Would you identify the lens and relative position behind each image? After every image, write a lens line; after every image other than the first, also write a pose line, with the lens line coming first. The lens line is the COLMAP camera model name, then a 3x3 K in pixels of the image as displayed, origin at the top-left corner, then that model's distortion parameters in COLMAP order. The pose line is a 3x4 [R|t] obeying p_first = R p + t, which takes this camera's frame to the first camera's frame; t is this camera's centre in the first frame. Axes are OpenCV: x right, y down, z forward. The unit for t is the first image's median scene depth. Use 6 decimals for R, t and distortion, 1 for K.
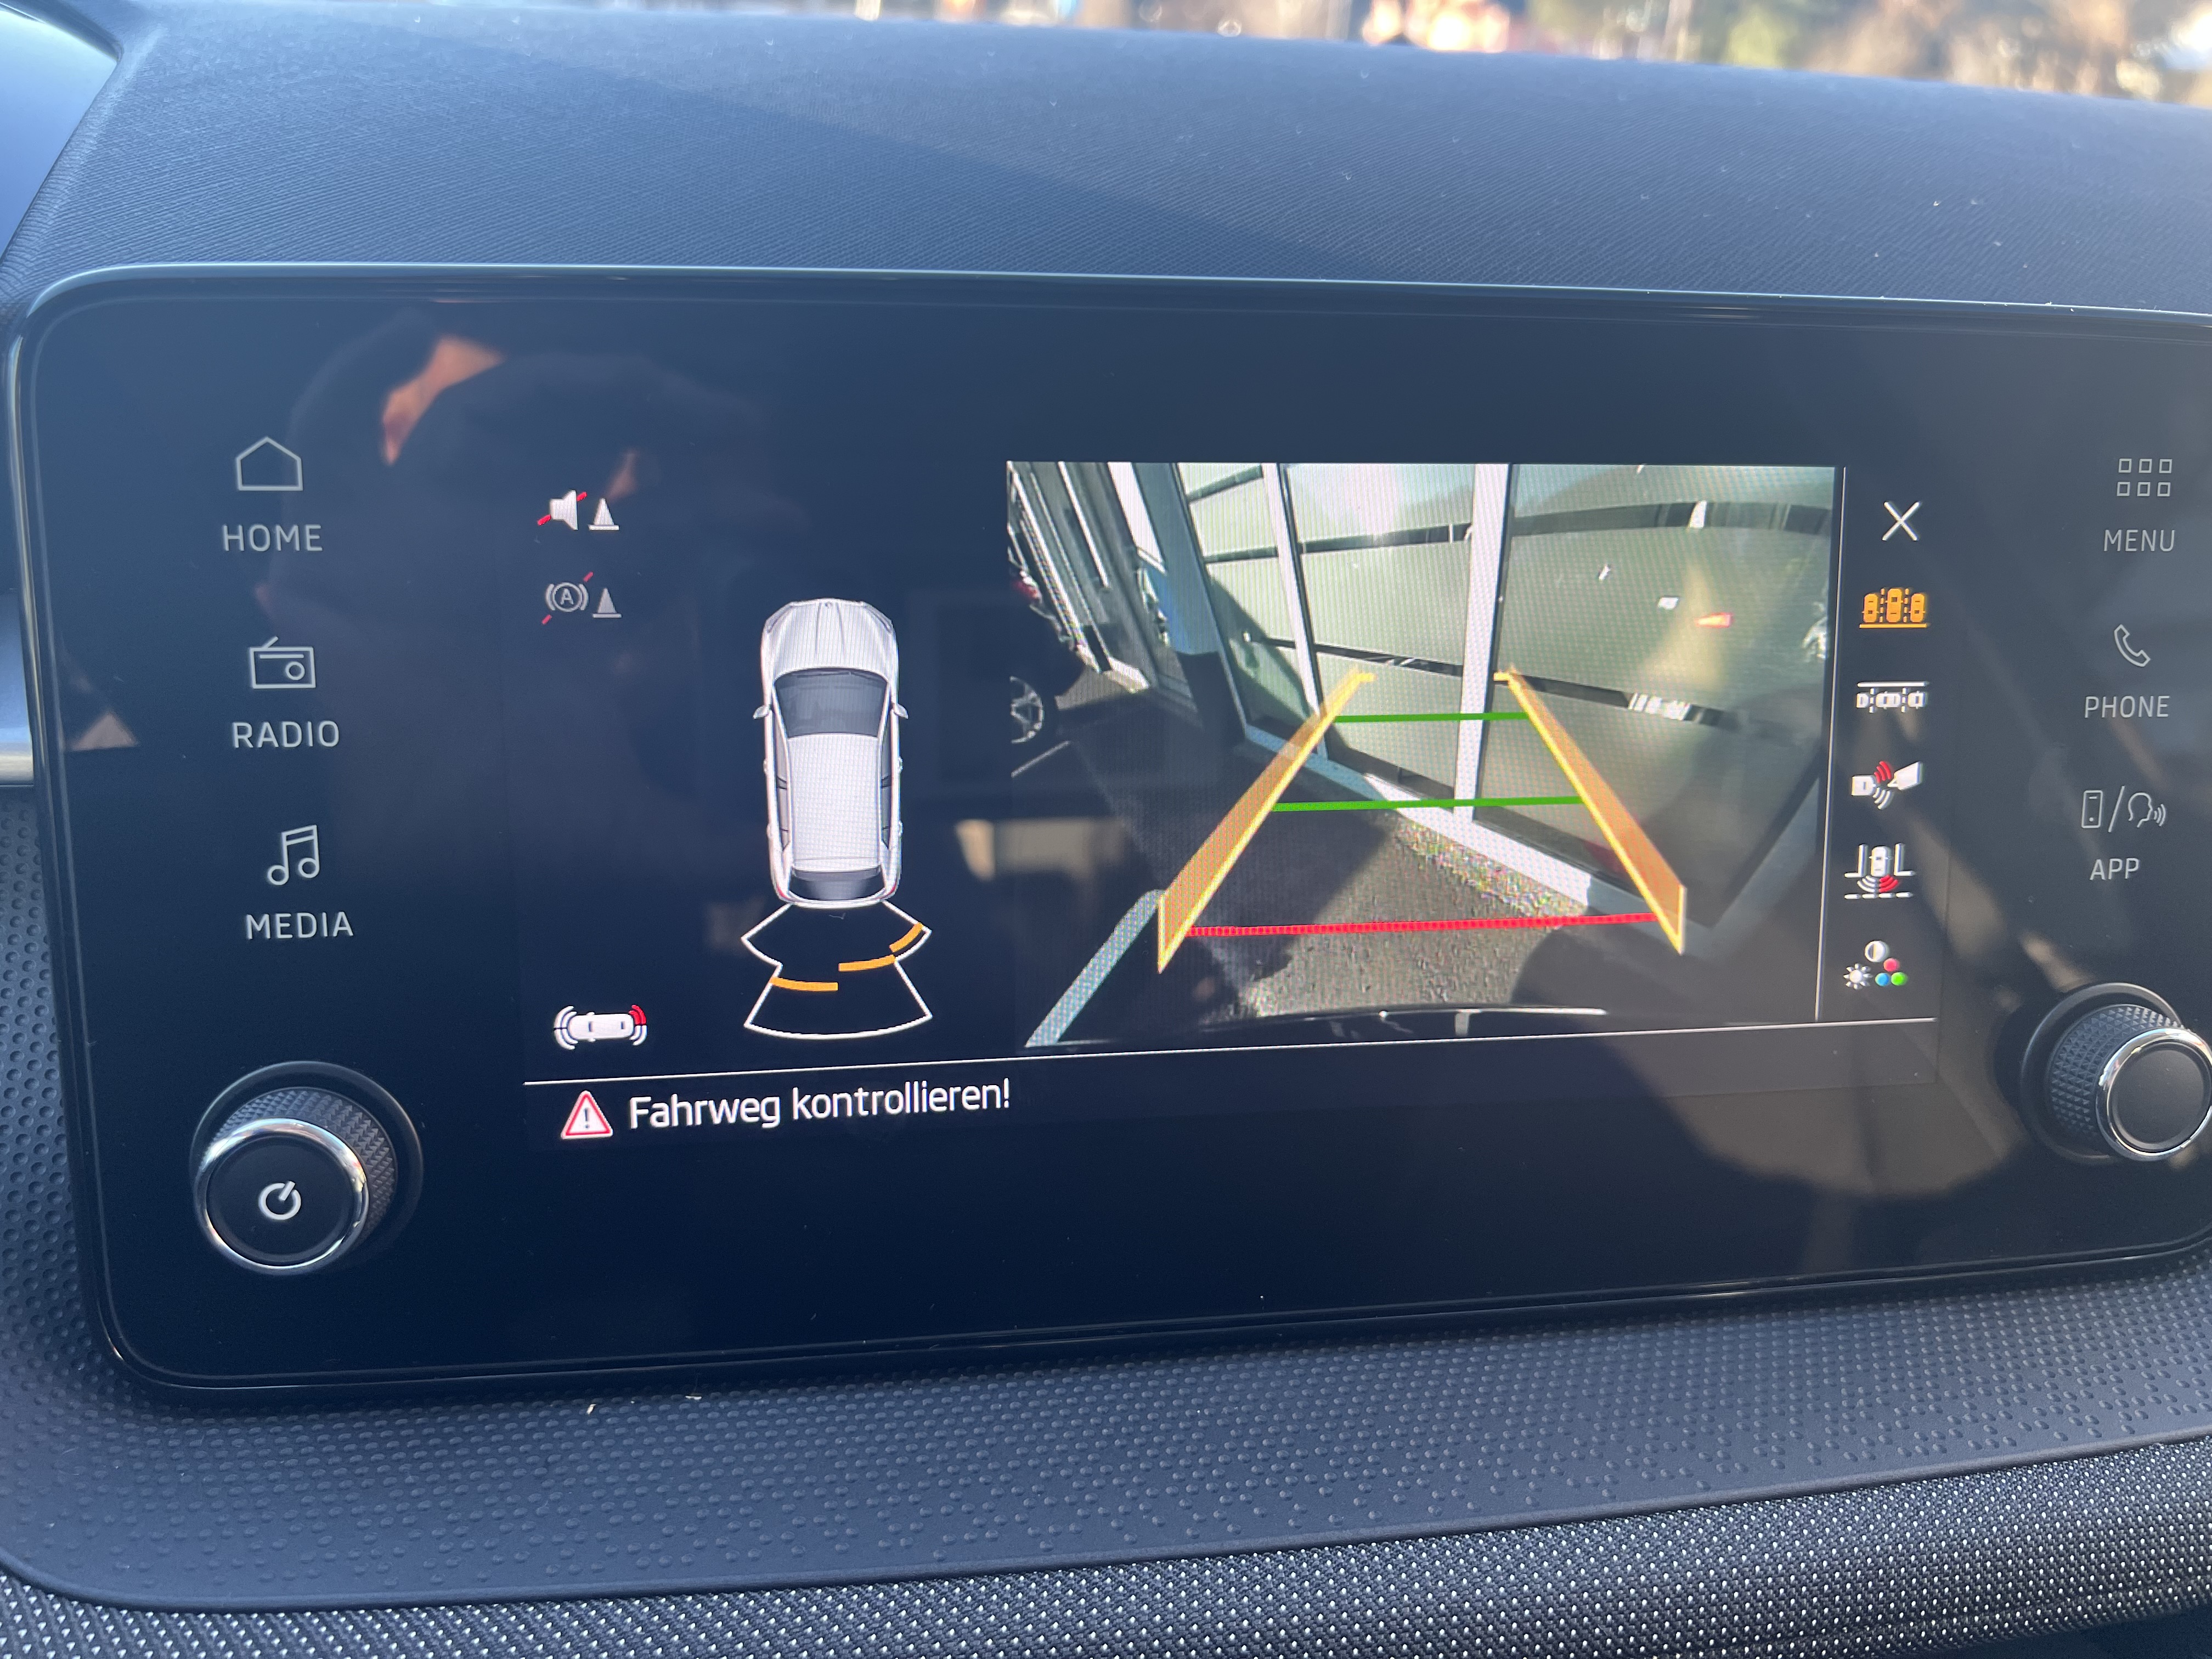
lens RADIAL K [[1649.6, 0, 1111.9], [0, 1649.6, 828.2], [0, 0, 1]] dist [0.028428, -0.042773]
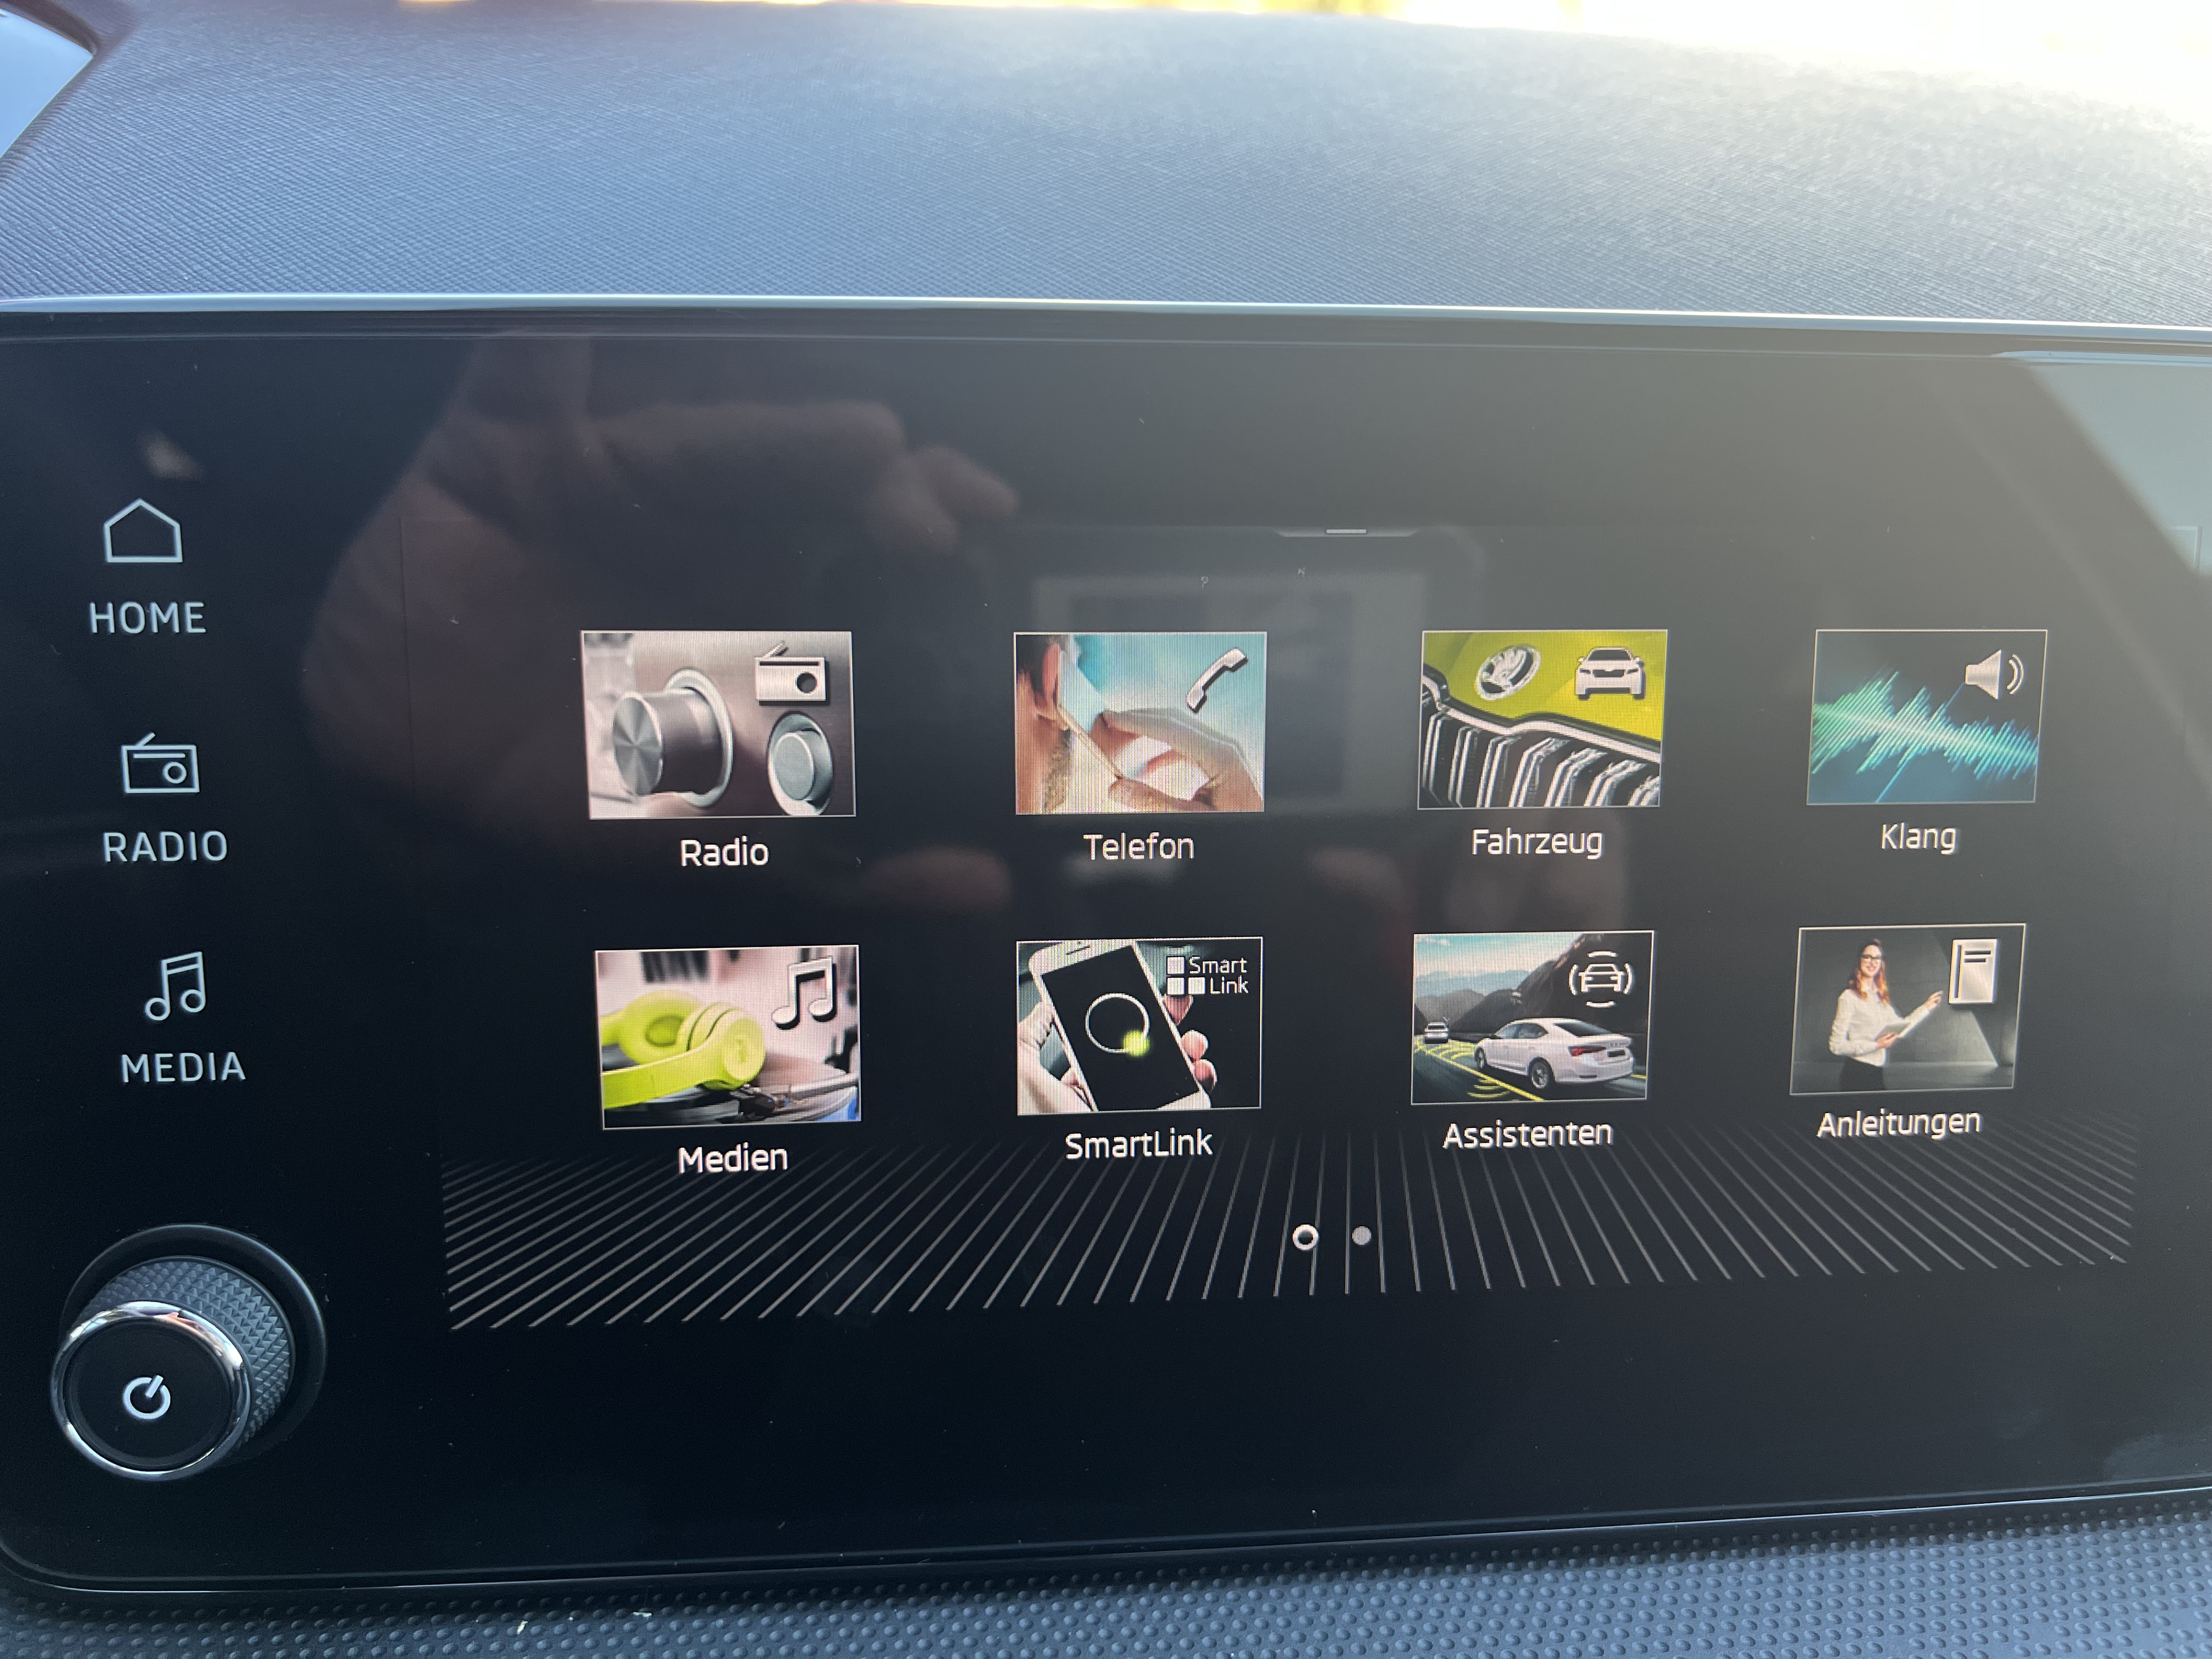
lens RADIAL K [[1649.6, 0, 1125.5], [0, 1649.6, 832.9], [0, 0, 1]] dist [0.028428, -0.042773]
pose [[0.998344, 0.013007, -0.056029, 0.042984], [-0.012531, 0.999882, 0.008841, -0.076519], [0.056137, -0.008124, 0.998390, 0.173043]]
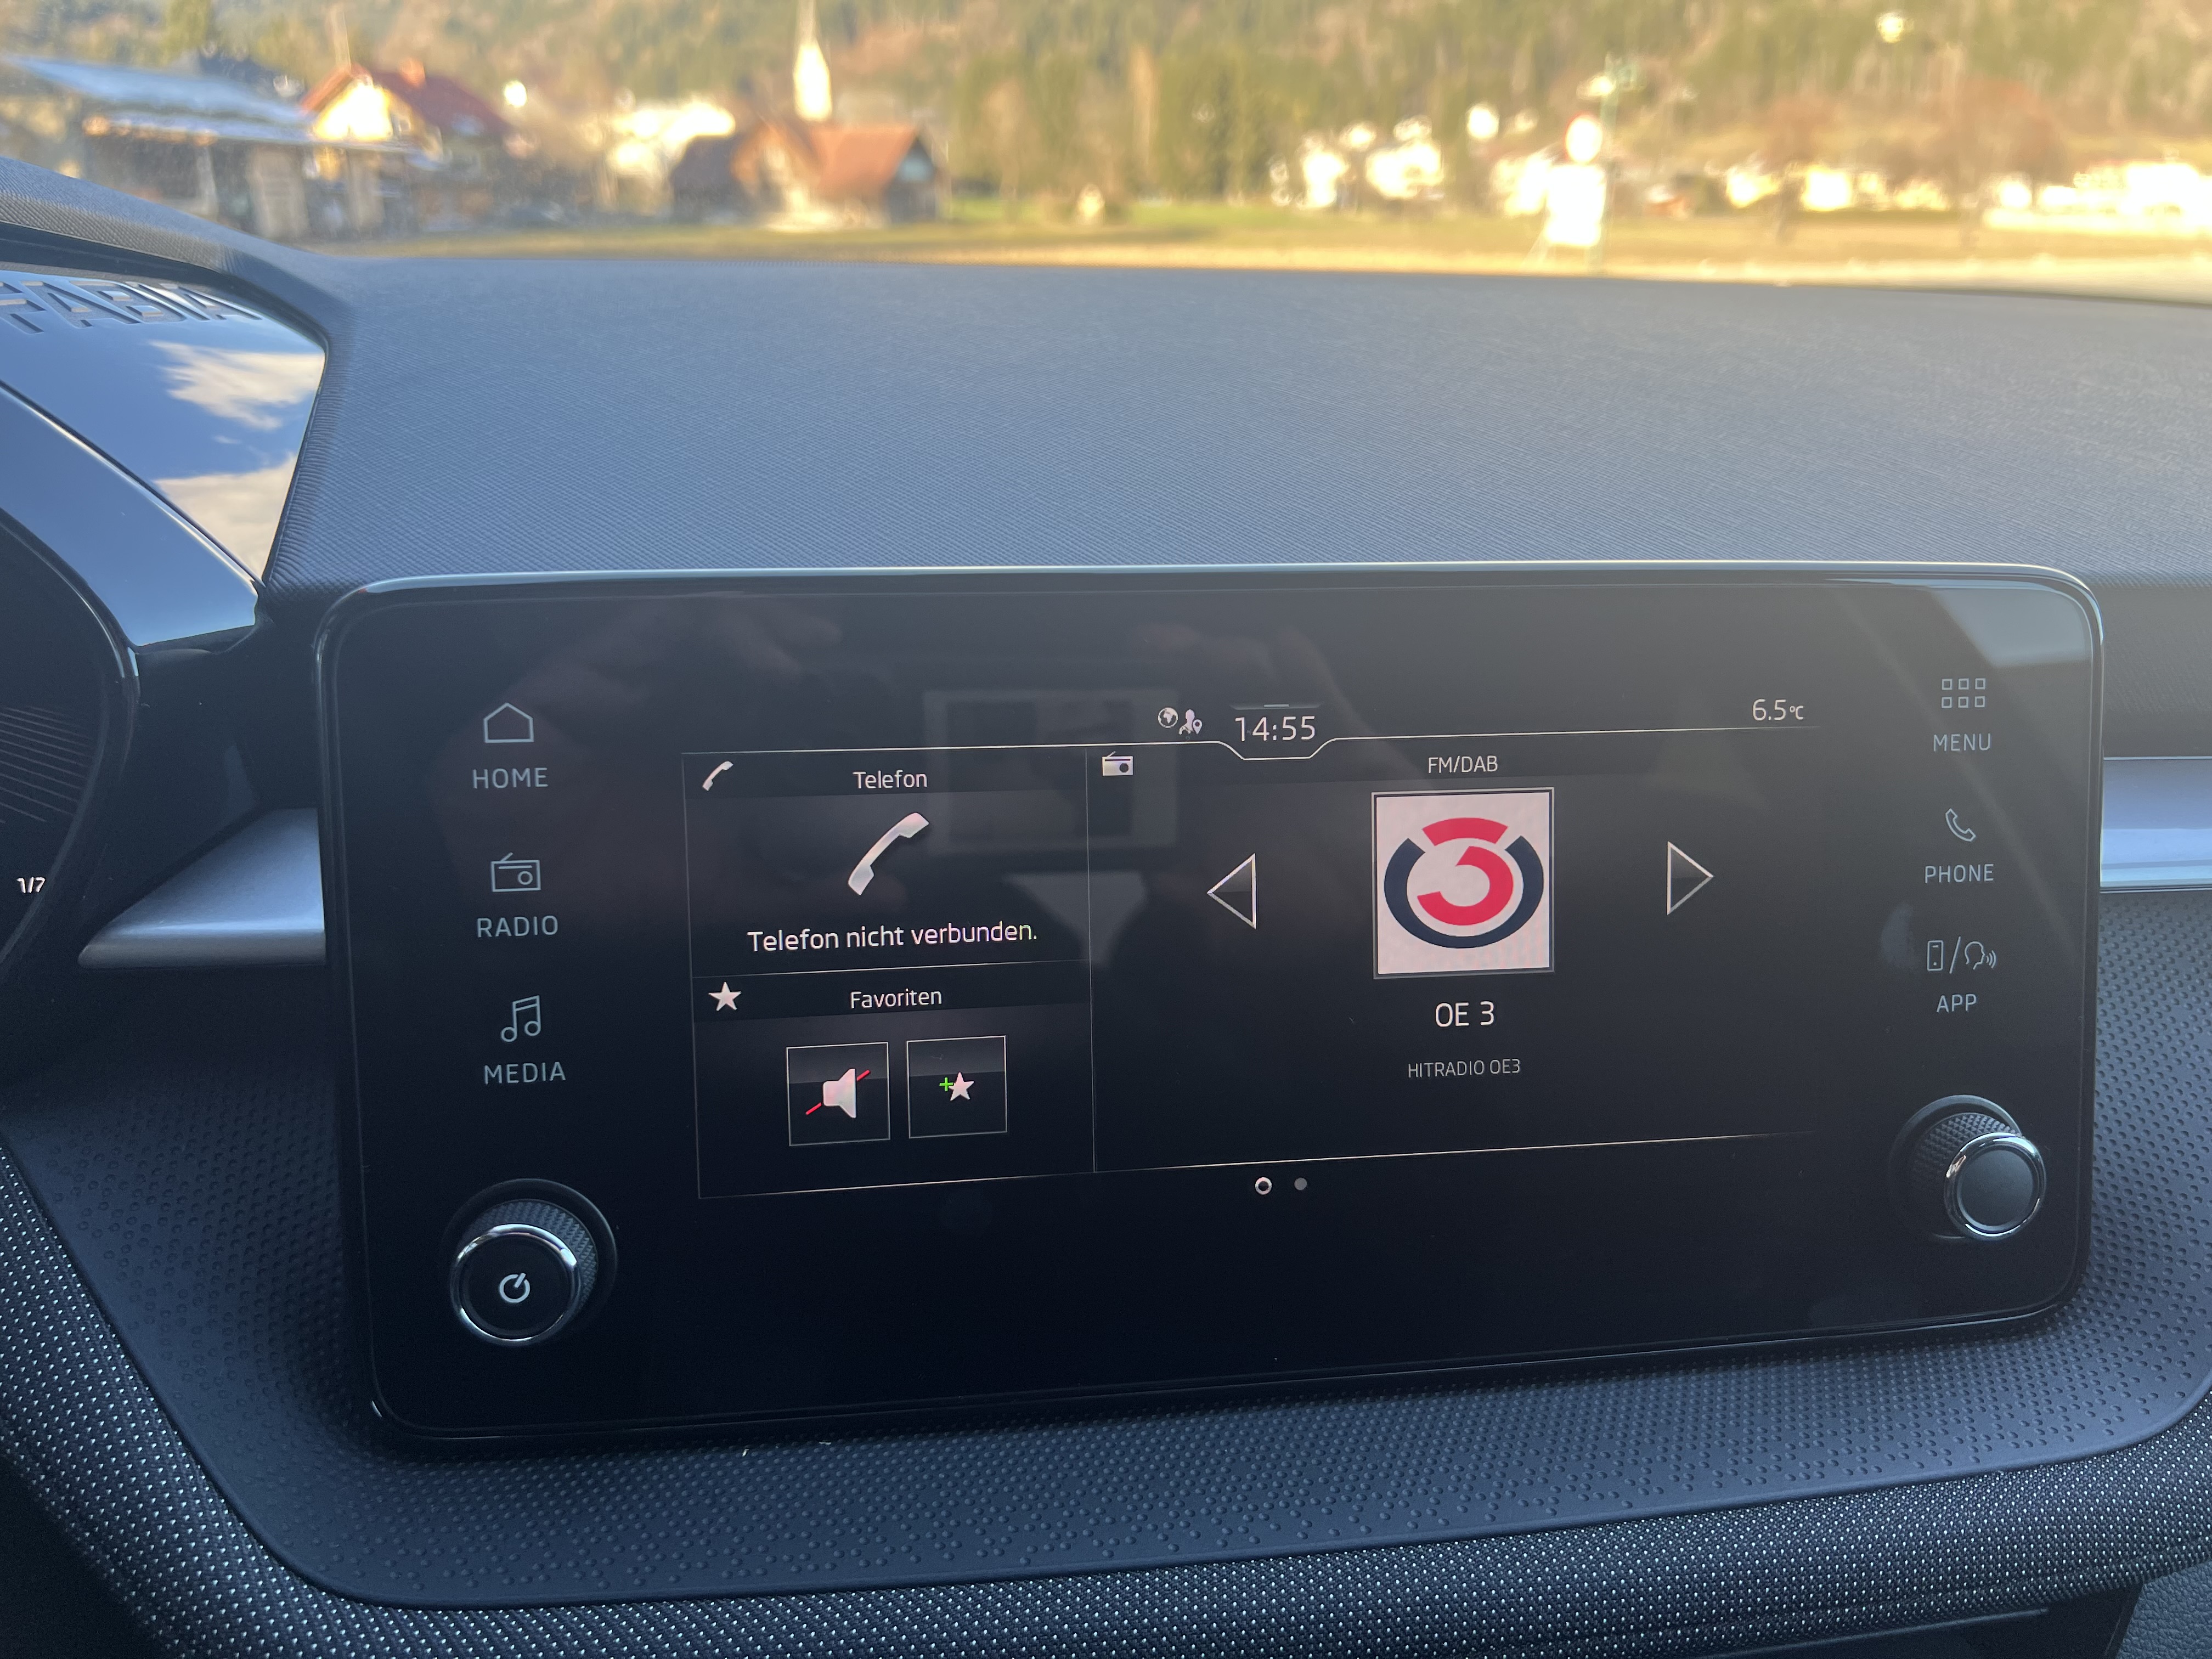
lens RADIAL K [[1649.6, 0, 1125.0], [0, 1649.6, 834.2], [0, 0, 1]] dist [0.028428, -0.042773]
pose [[0.999868, -0.013918, -0.008390, -0.007645], [0.013484, 0.998671, -0.049739, -0.057266], [0.009071, 0.049619, 0.998727, -0.298866]]
